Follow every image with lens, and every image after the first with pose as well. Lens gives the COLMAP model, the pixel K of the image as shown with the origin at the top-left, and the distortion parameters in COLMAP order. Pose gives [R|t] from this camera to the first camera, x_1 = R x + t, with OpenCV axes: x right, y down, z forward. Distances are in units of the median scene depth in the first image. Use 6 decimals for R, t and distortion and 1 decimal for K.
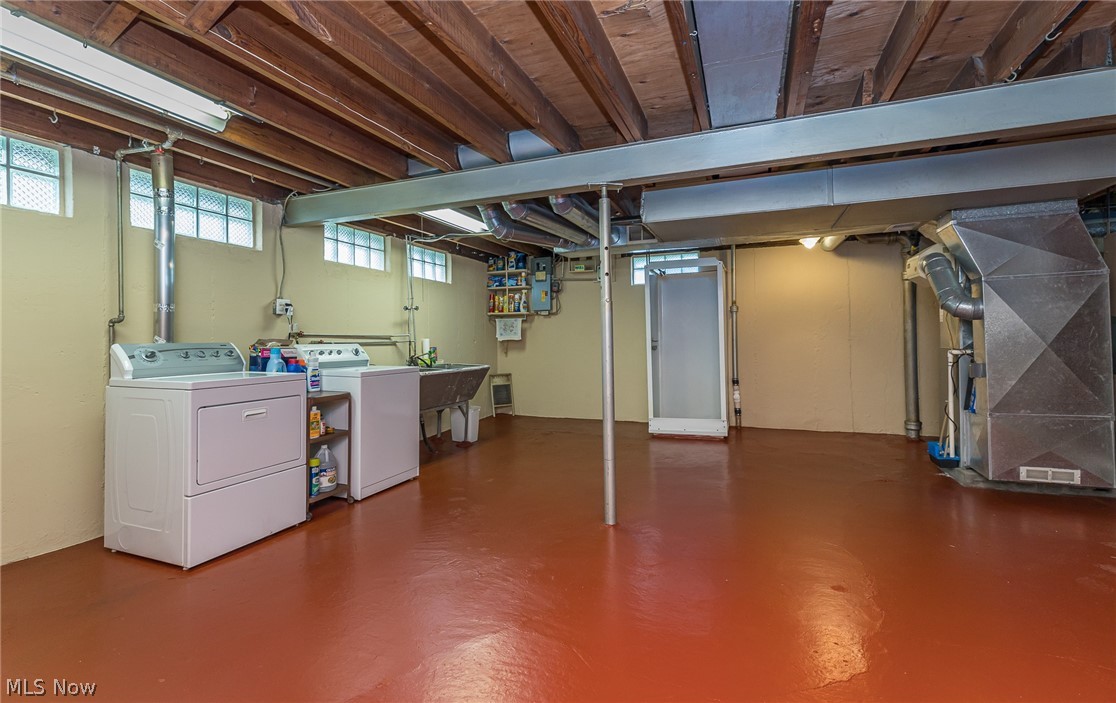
lens RADIAL K [[496.7, 0, 557.3], [0, 496.7, 331.9], [0, 0, 1]] dist [0.000963, -0.000008]
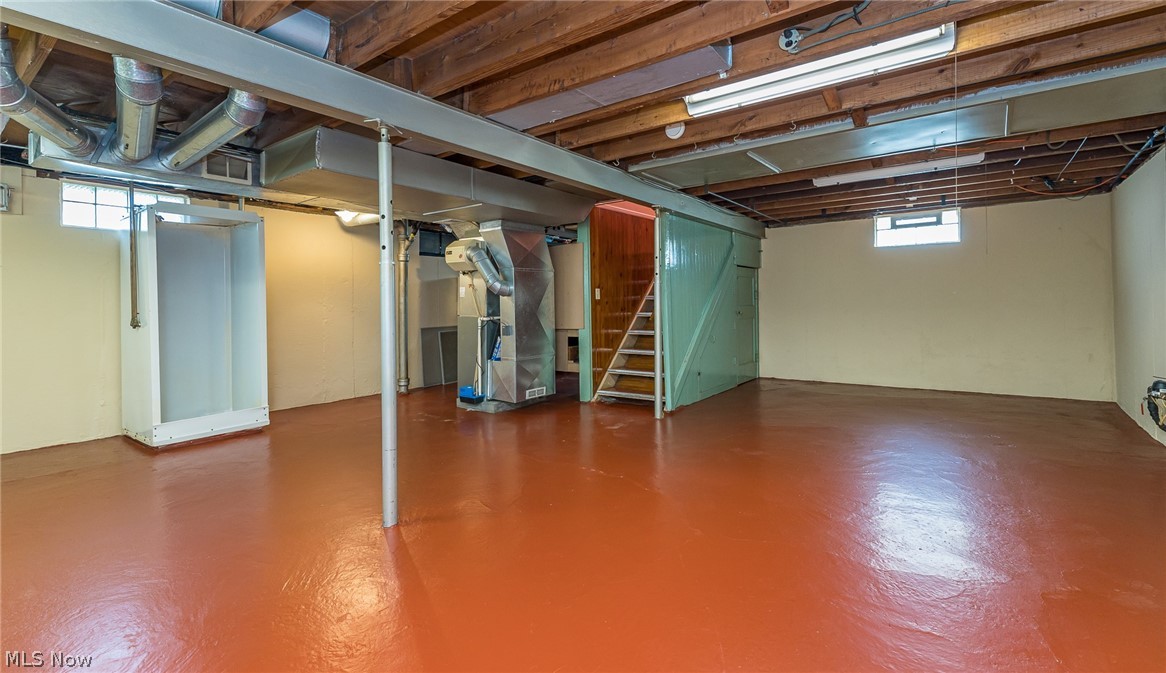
lens RADIAL K [[516.3, 0, 583.0], [0, 516.3, 305.2], [0, 0, 1]] dist [-0.000011, -0.000013]
pose [[0.259342, 0.006852, 0.965761, -0.521169], [-0.008487, 0.999952, -0.004815, 0.006070], [-0.965748, -0.006947, 0.259388, 0.351011]]
